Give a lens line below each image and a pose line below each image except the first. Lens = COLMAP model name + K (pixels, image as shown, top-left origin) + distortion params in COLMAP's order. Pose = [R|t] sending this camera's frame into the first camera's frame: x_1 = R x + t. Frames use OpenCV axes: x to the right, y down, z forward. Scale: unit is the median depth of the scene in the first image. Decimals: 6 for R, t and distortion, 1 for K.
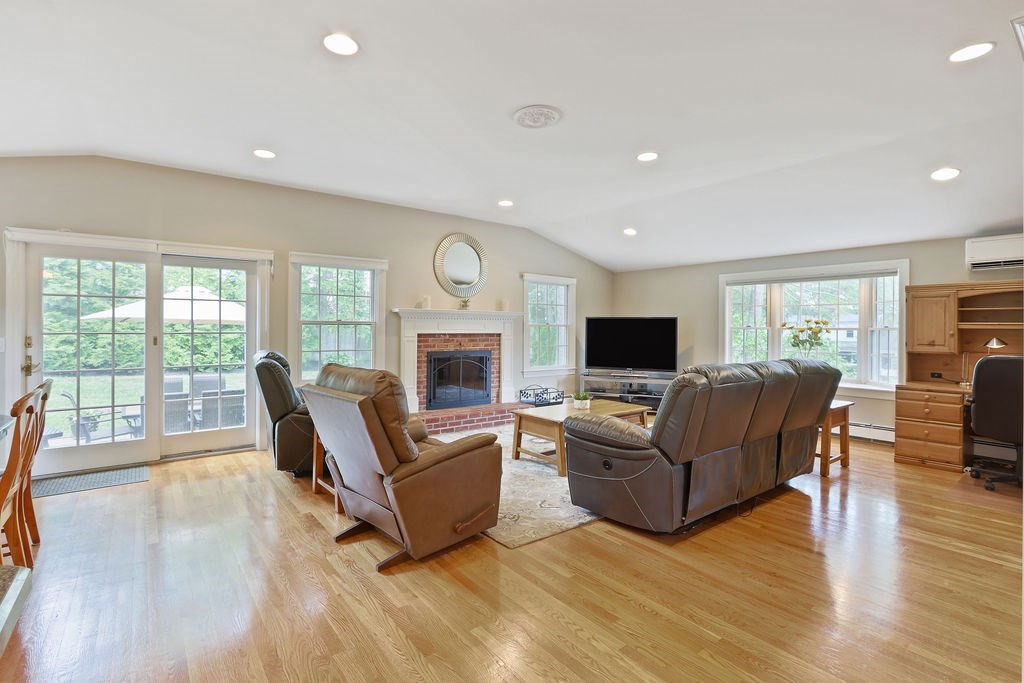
lens RADIAL K [[475.2, 0, 505.7], [0, 475.2, 332.1], [0, 0, 1]] dist [-0.011910, -0.000410]
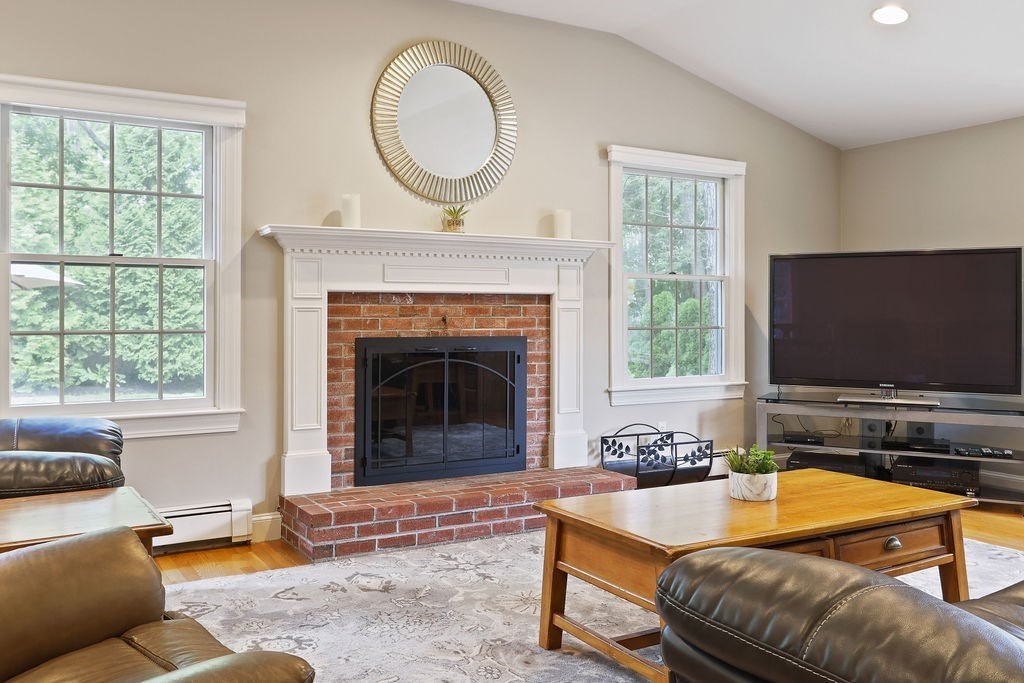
lens RADIAL K [[884.5, 0, 513.8], [0, 884.5, 318.6], [0, 0, 1]] dist [0.008705, -0.000059]
pose [[0.992642, -0.005471, -0.120961, 0.053418], [0.004951, 0.999977, -0.004594, 0.028663], [0.120984, 0.003961, 0.992647, 0.280189]]
